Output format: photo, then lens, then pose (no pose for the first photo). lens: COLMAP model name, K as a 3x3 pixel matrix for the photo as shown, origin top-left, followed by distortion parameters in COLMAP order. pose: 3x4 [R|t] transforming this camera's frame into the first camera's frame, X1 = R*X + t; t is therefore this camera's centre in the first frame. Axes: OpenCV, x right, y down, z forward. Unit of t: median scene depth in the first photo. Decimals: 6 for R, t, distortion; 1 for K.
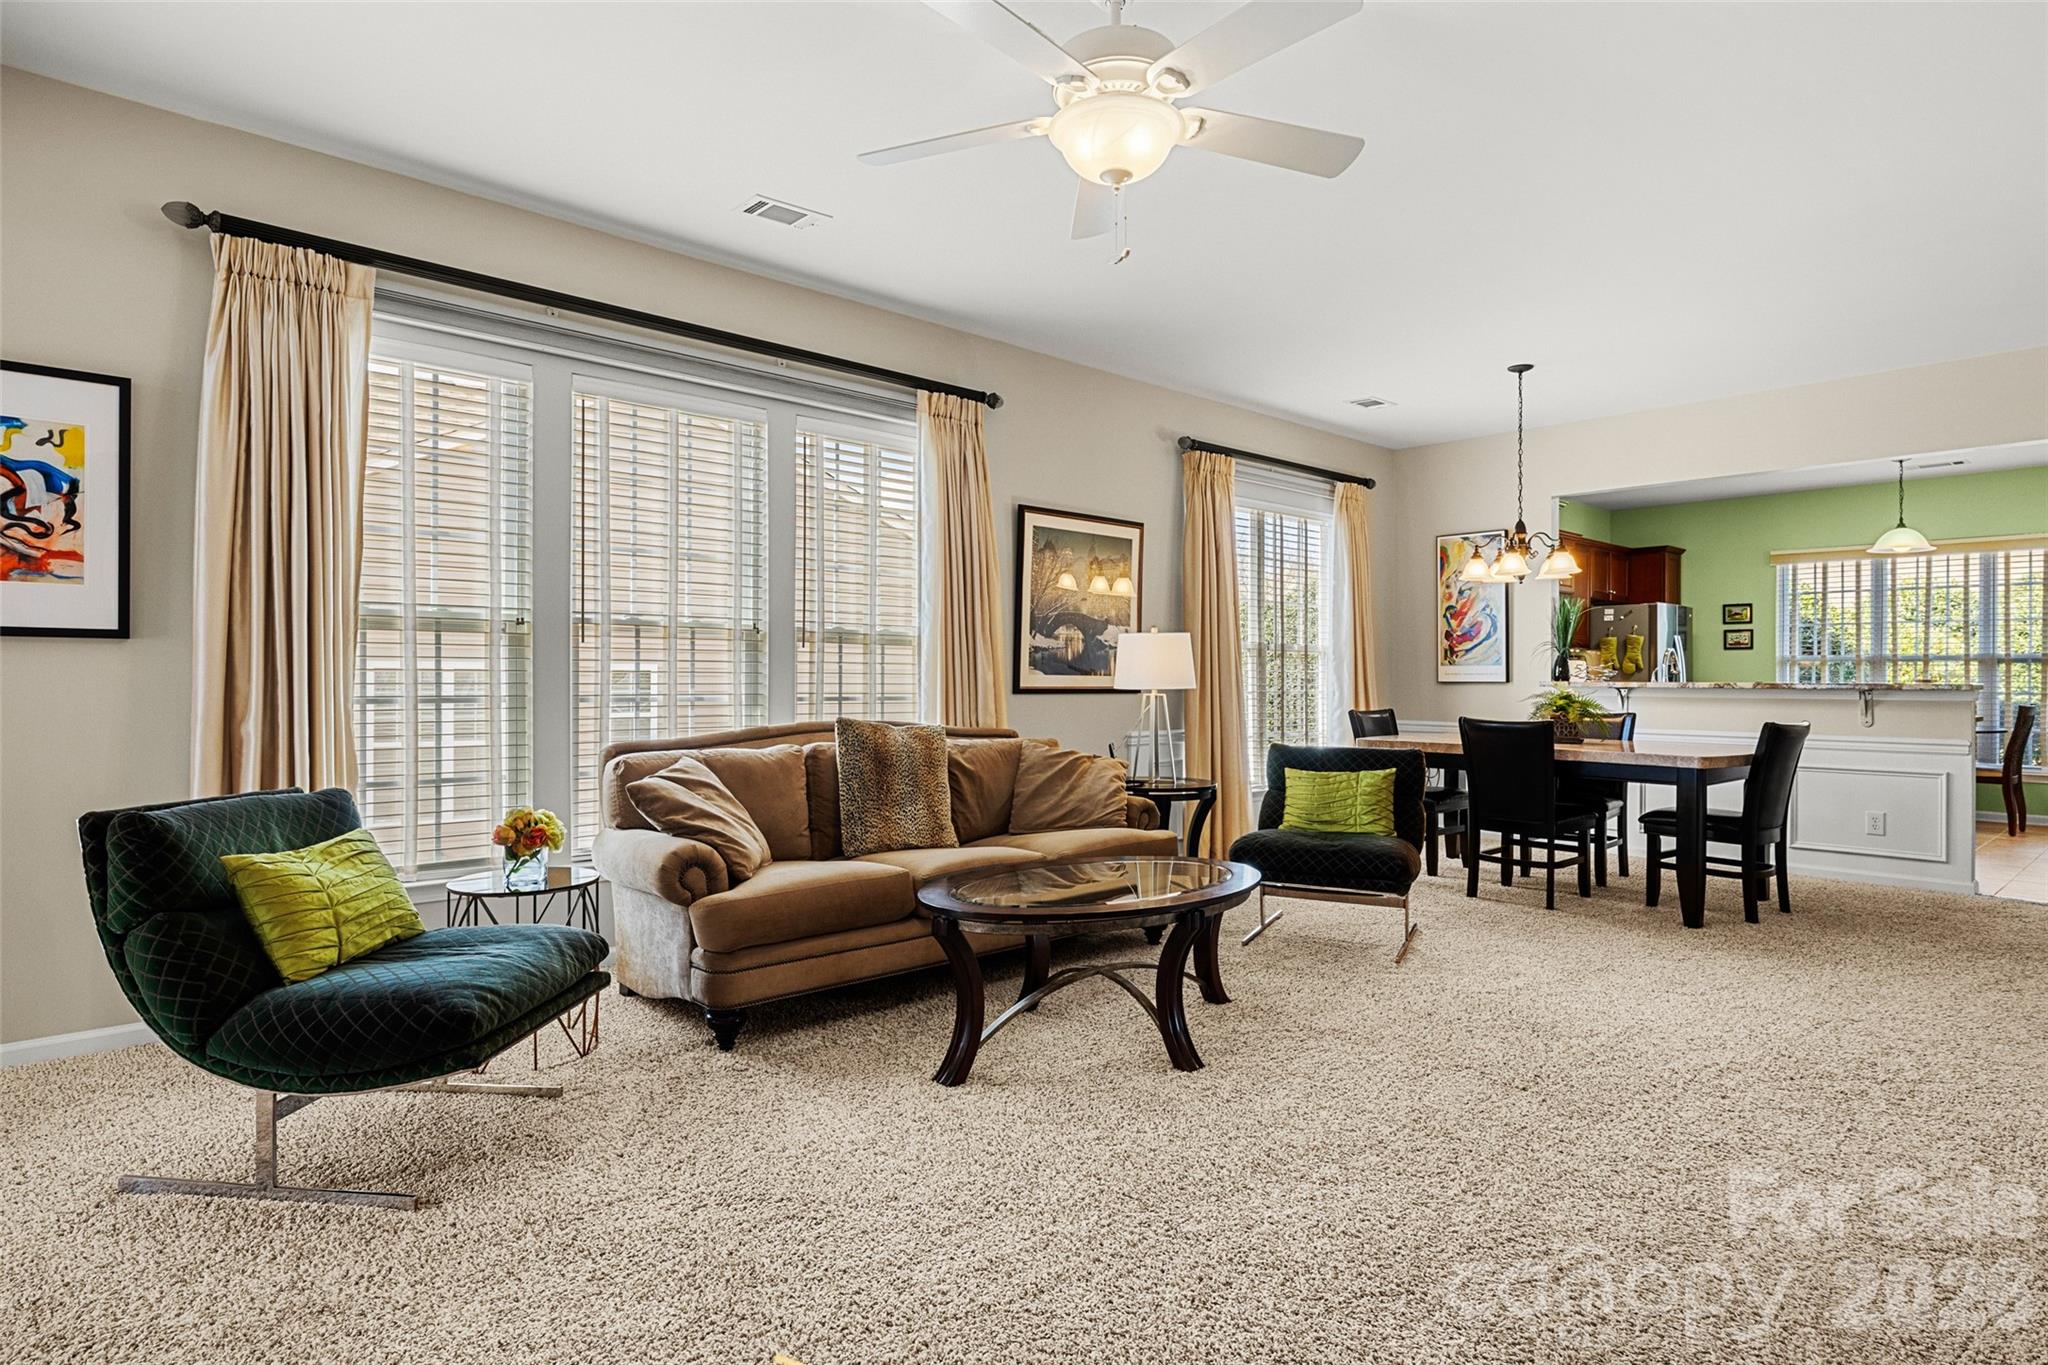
lens RADIAL K [[1105.6, 0, 1015.3], [0, 1105.6, 678.7], [0, 0, 1]] dist [0.000779, 0.000464]
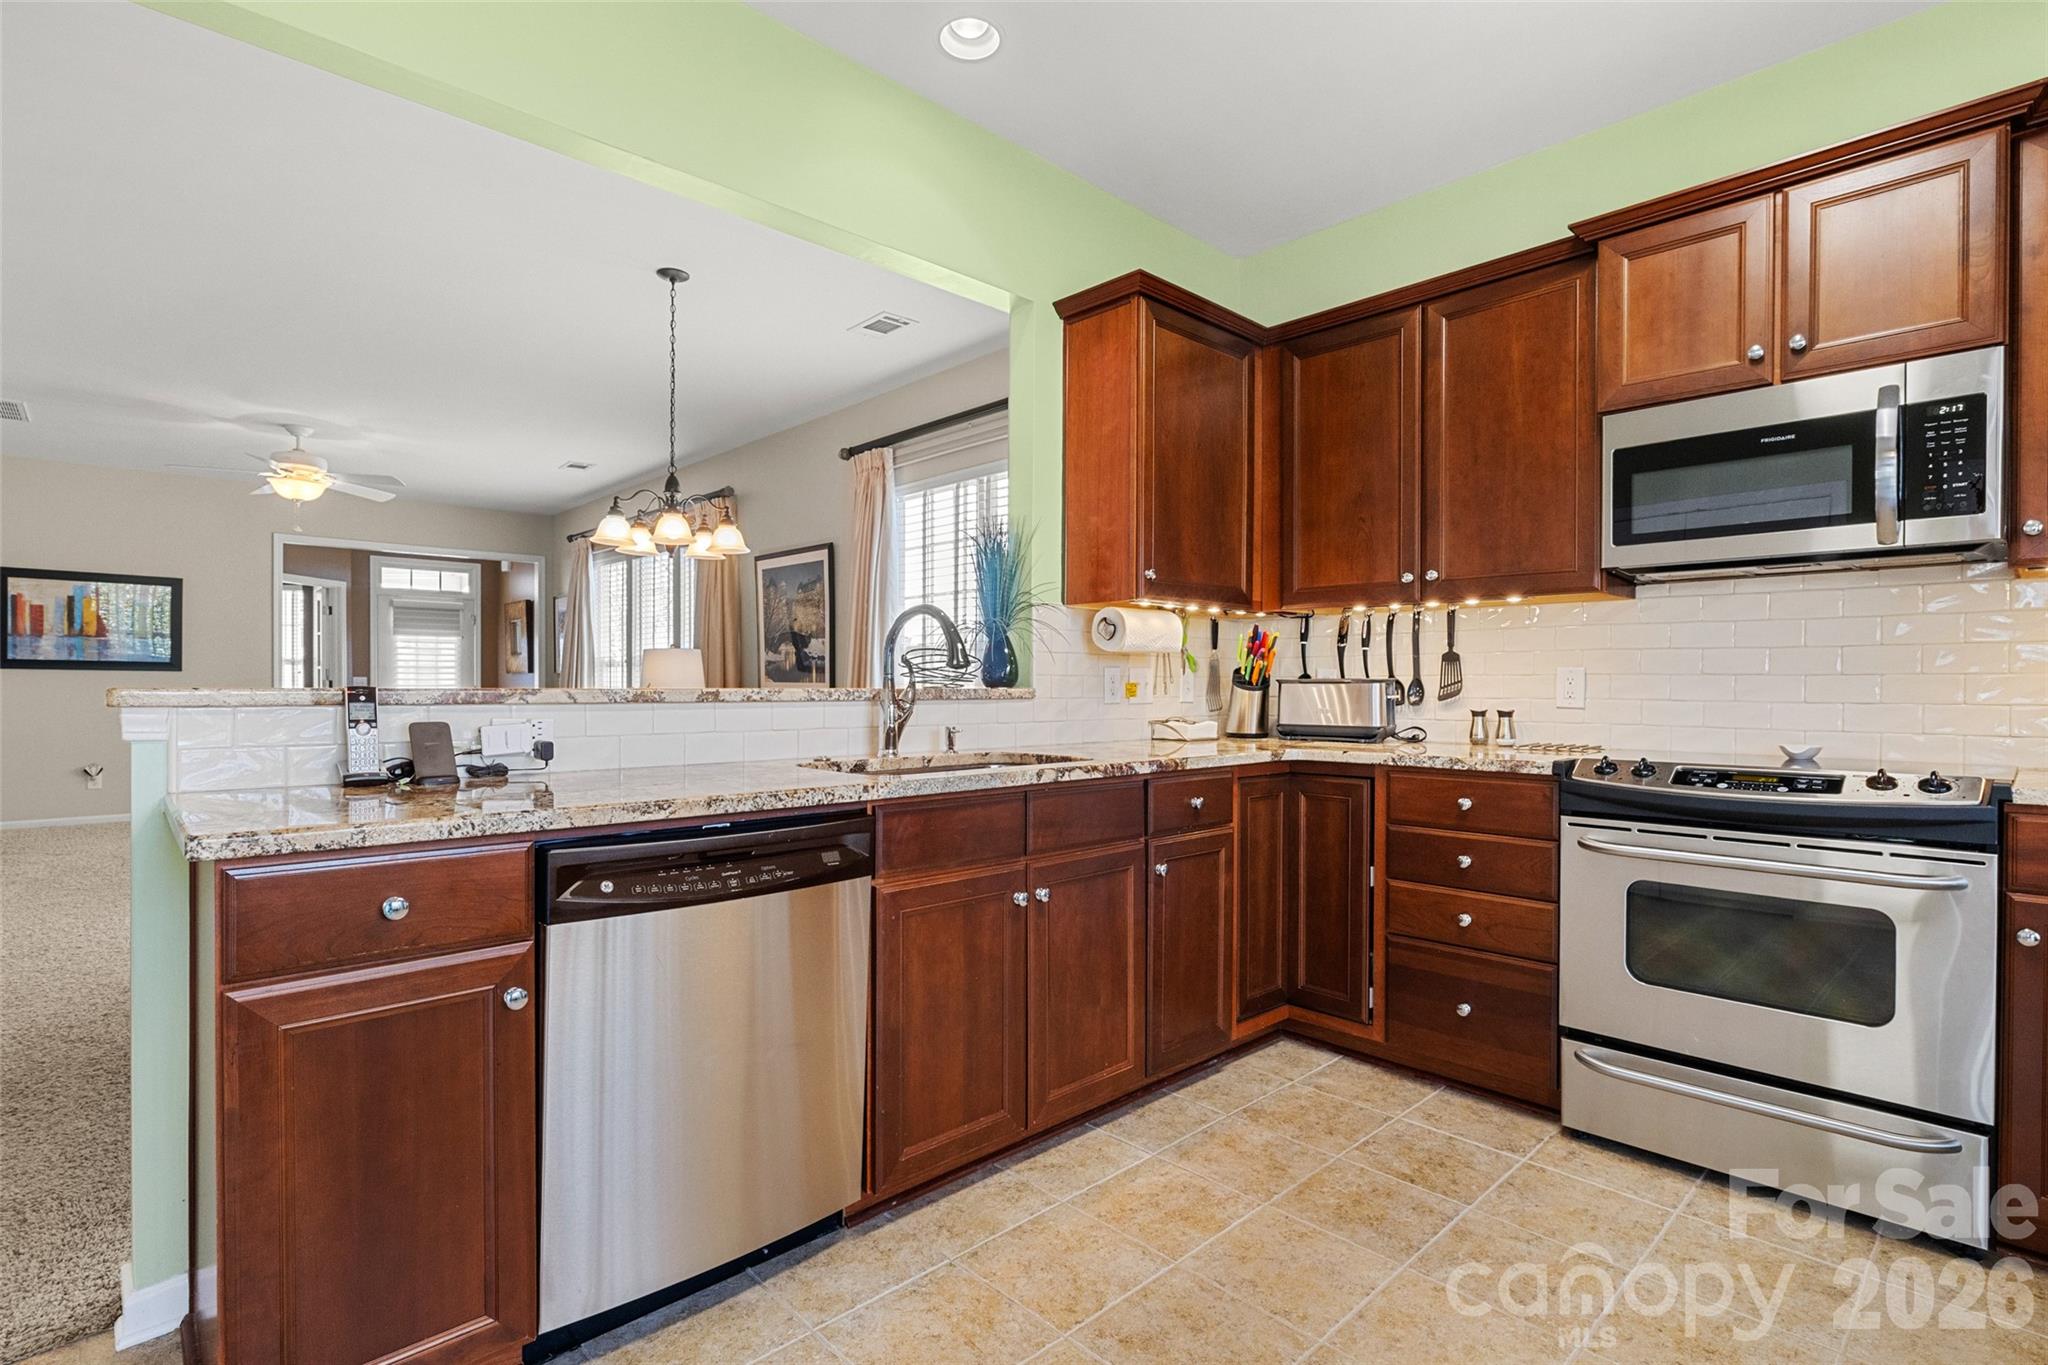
lens RADIAL K [[993.7, 0, 1024.0], [0, 993.7, 682.5], [0, 0, 1]] dist [-0.003726, -0.000499]
pose [[0.019862, -0.005499, -0.999788, 1.174396], [-0.002462, 0.999982, -0.005549, 0.002412], [0.999800, 0.002572, 0.019848, 1.252440]]
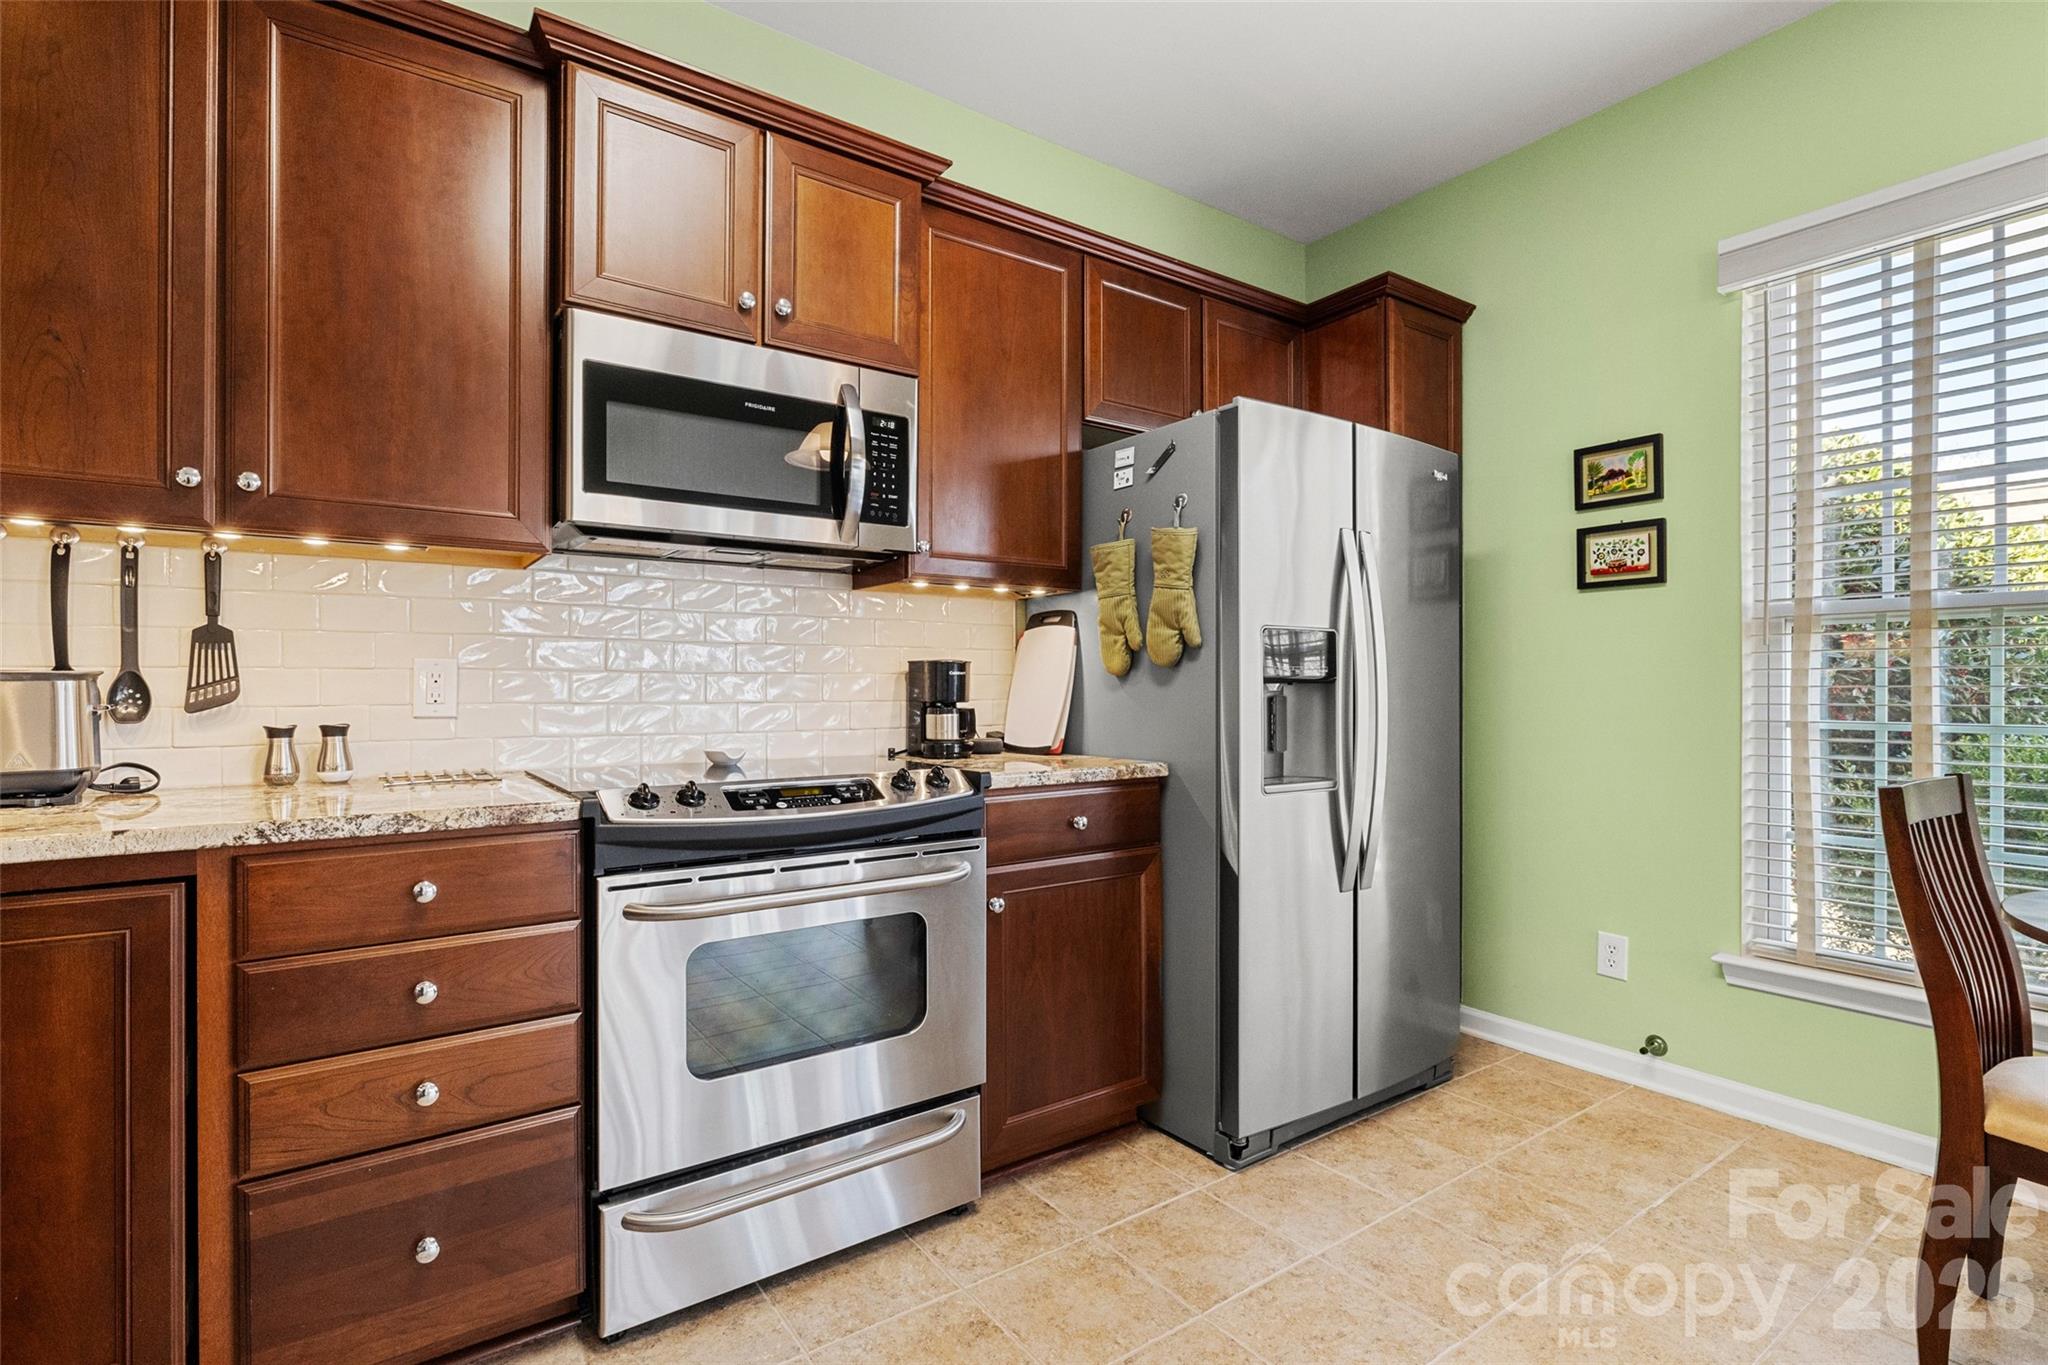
lens RADIAL K [[952.3, 0, 1023.5], [0, 952.3, 686.9], [0, 0, 1]] dist [-0.003785, -0.000139]
pose [[0.992016, -0.004084, -0.126044, 0.902681], [0.004076, 0.999992, -0.000324, 0.002136], [0.126044, -0.000193, 0.992025, 1.235707]]
